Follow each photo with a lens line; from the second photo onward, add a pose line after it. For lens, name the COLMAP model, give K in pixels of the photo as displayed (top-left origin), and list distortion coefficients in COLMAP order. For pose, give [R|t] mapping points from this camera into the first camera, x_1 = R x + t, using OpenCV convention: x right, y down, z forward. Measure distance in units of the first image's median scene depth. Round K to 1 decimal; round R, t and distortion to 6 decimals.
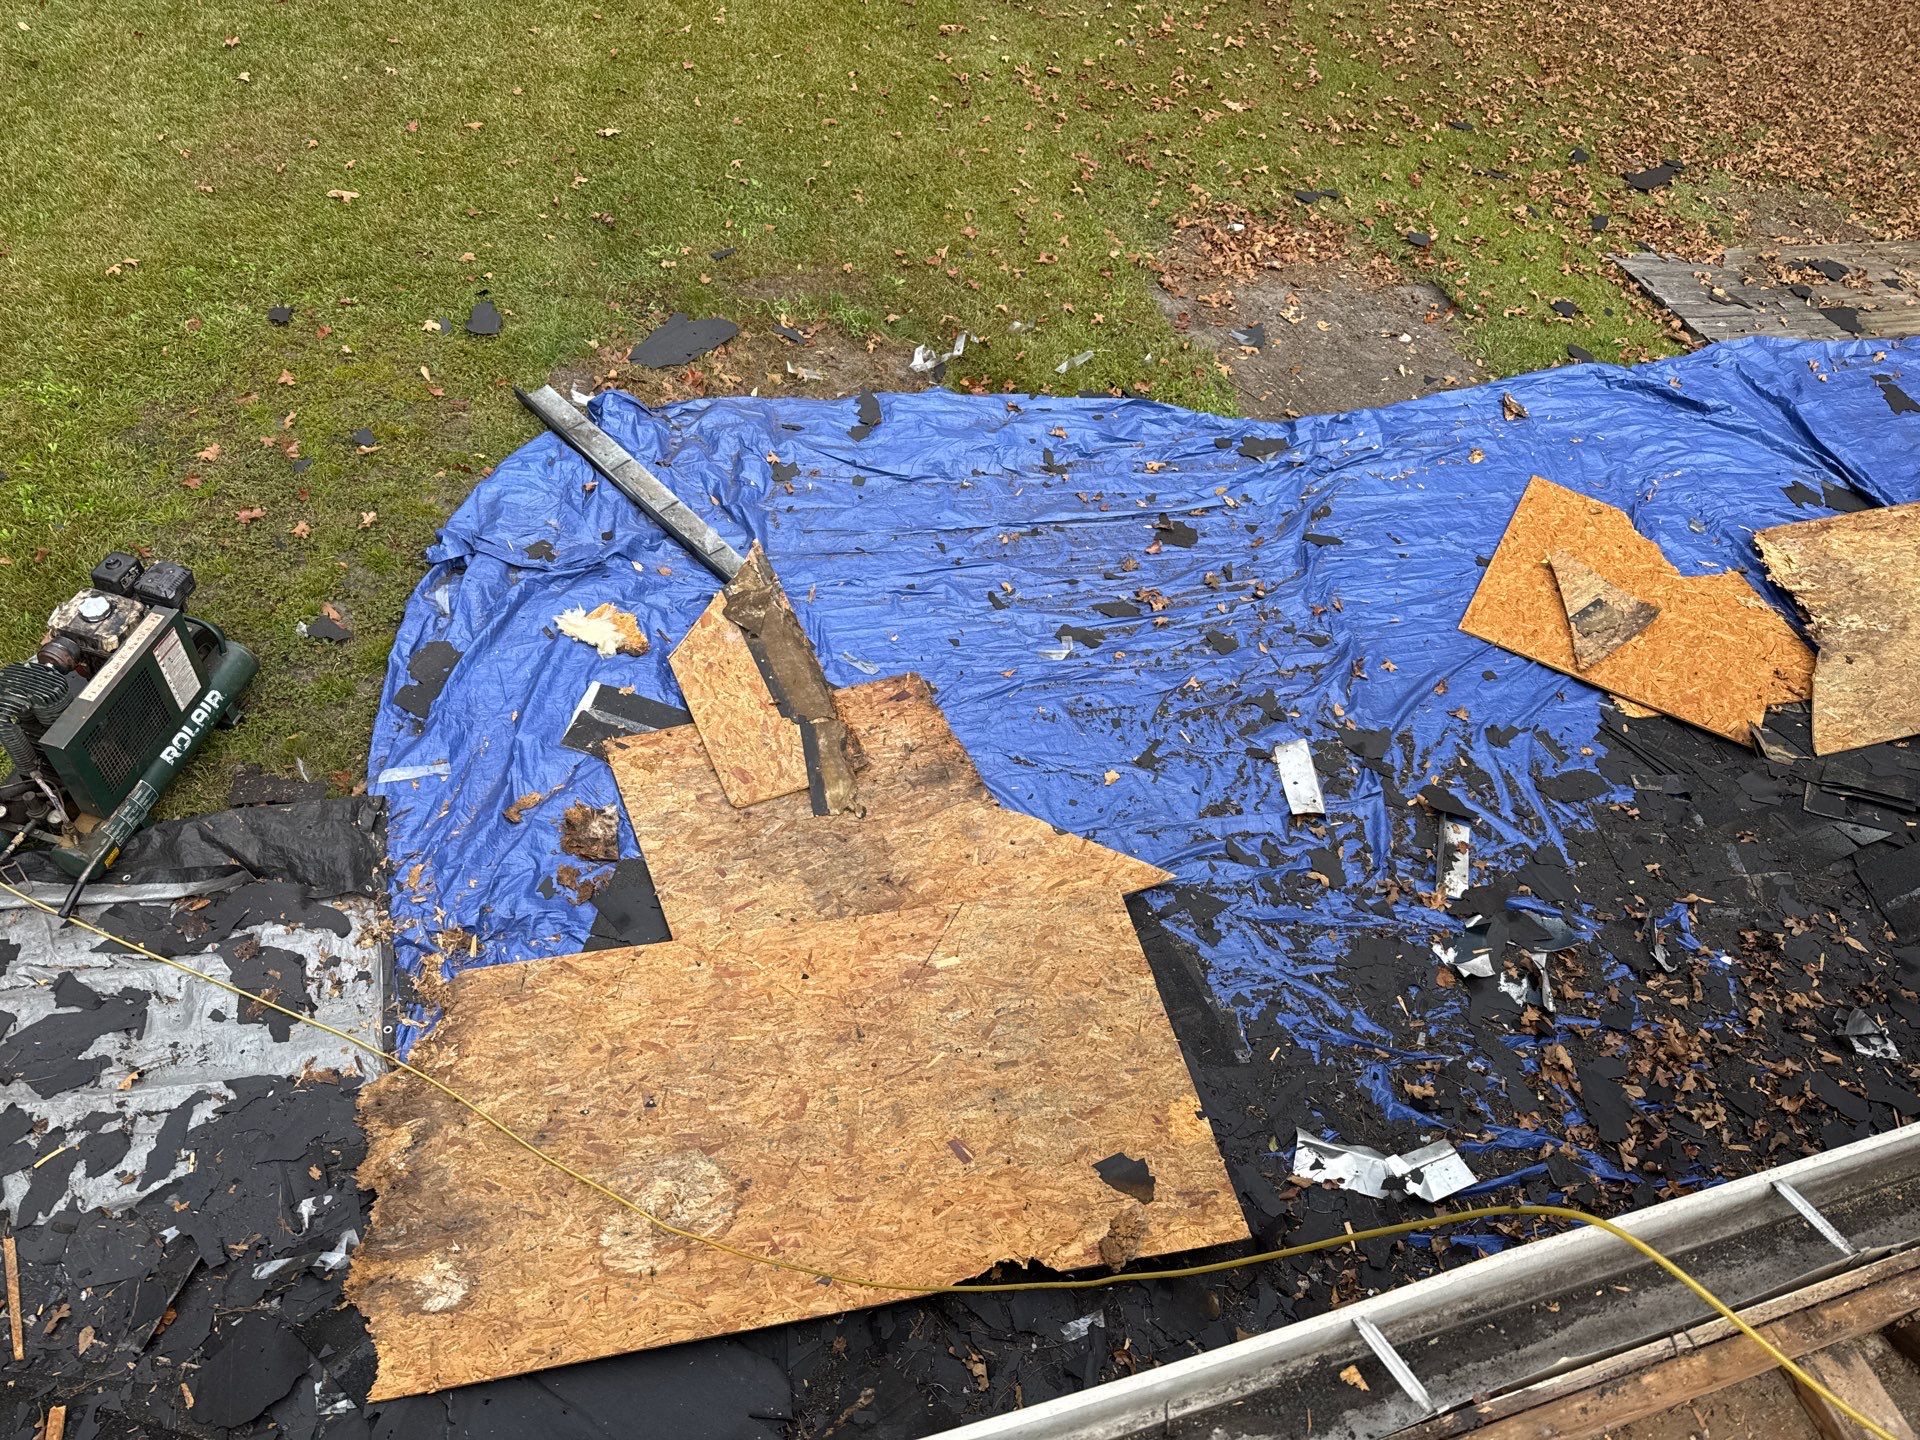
lens RADIAL K [[1333.6, 0, 958.6], [0, 1333.6, 713.8], [0, 0, 1]] dist [0.027183, -0.035091]
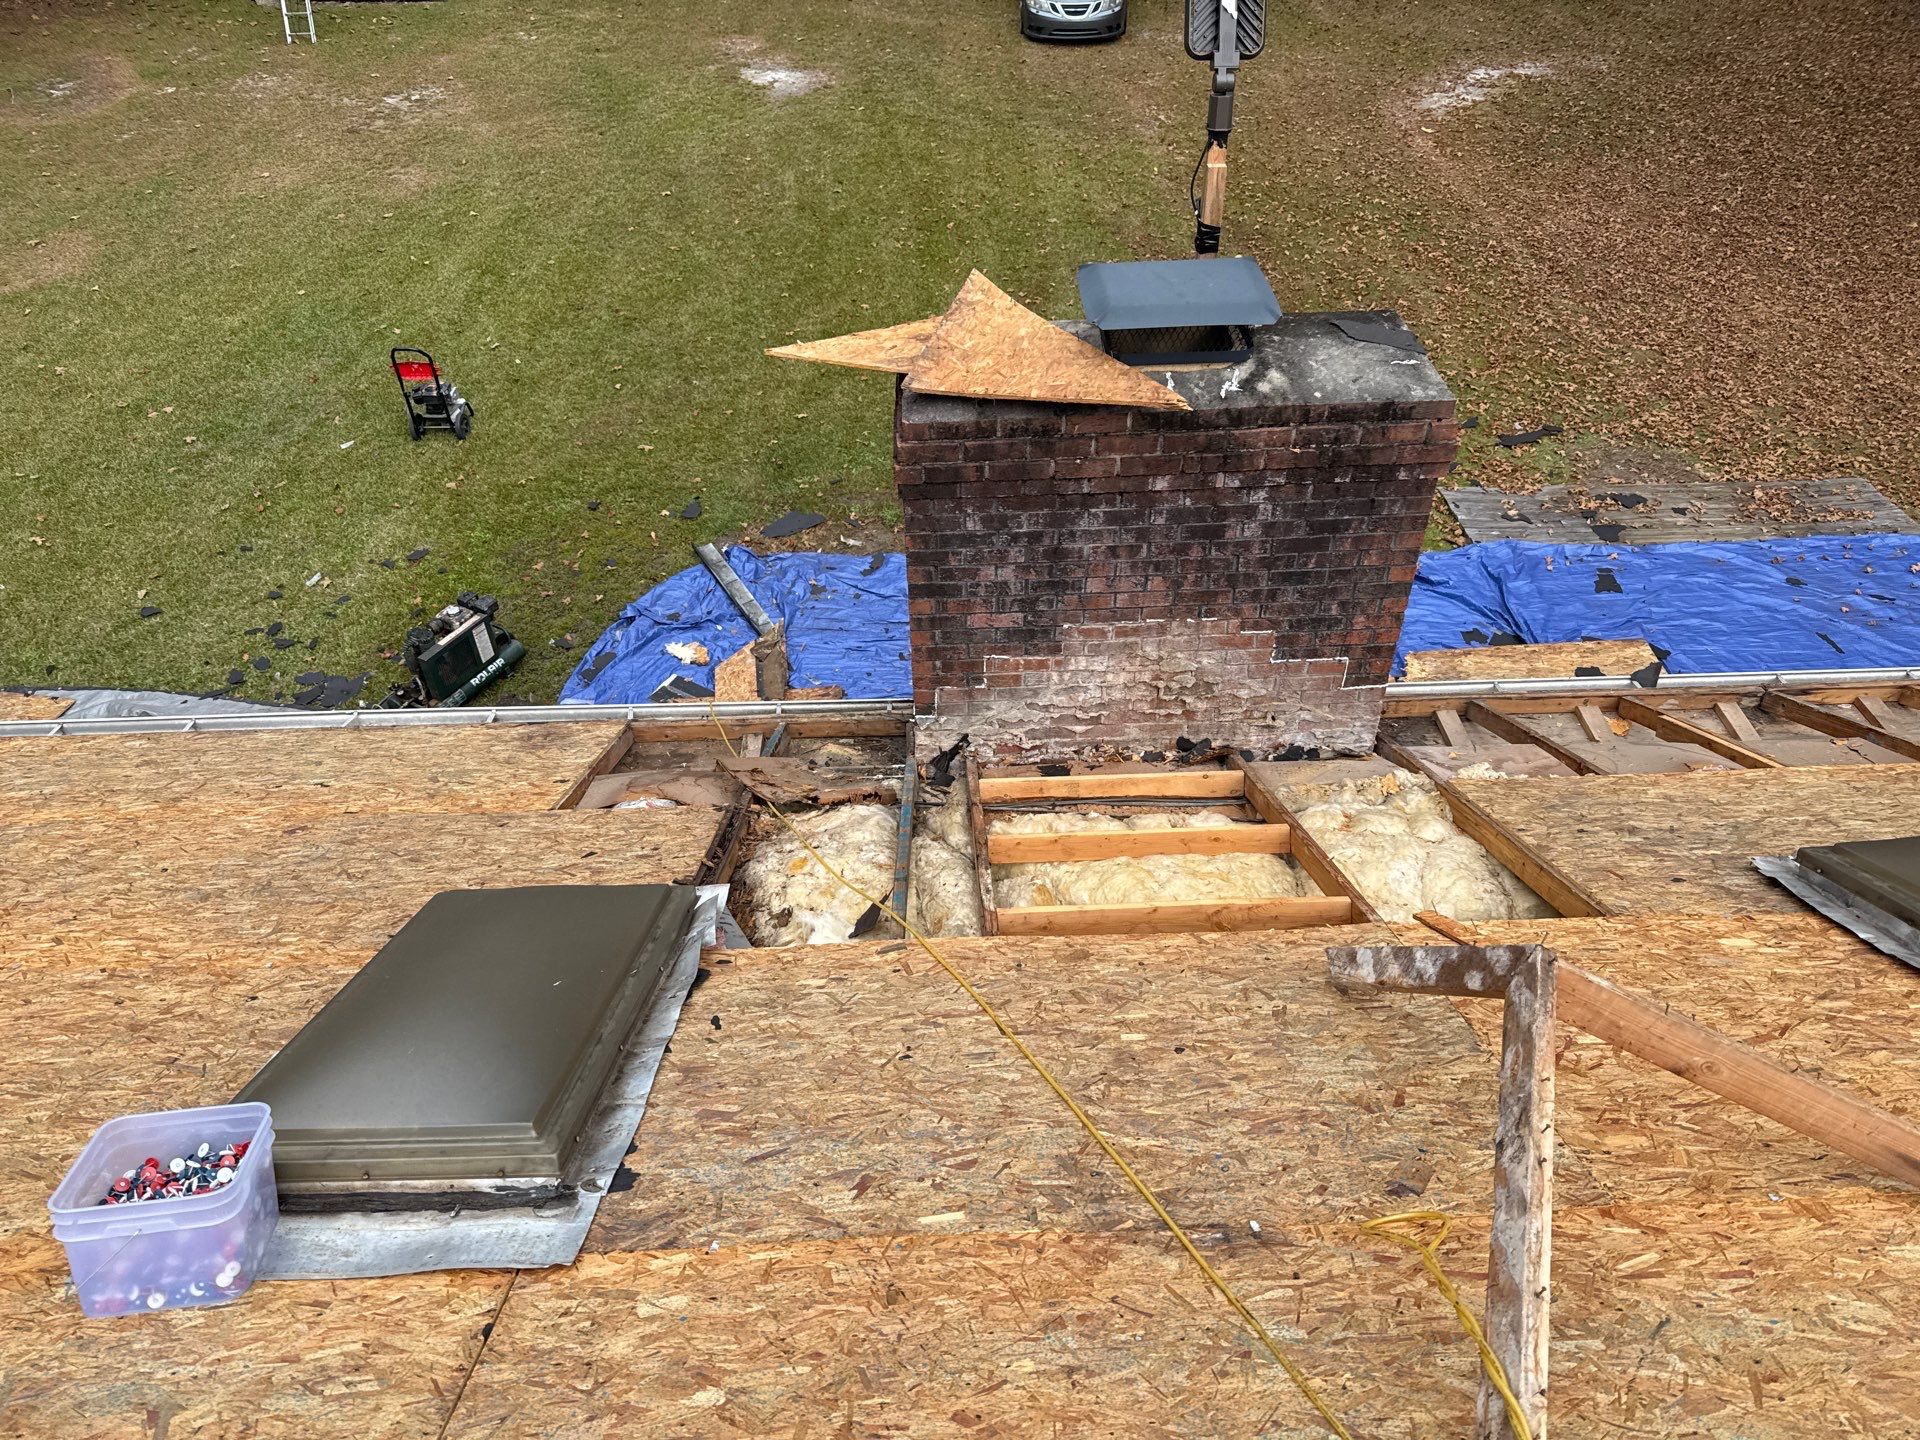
lens RADIAL K [[1251.2, 0, 961.2], [0, 1251.2, 719.0], [0, 0, 1]] dist [0.060434, -0.001566]
pose [[0.955273, 0.061708, -0.289216, 0.600722], [-0.111281, 0.981112, -0.158225, 0.256133], [0.273989, 0.183332, 0.944097, -0.559250]]
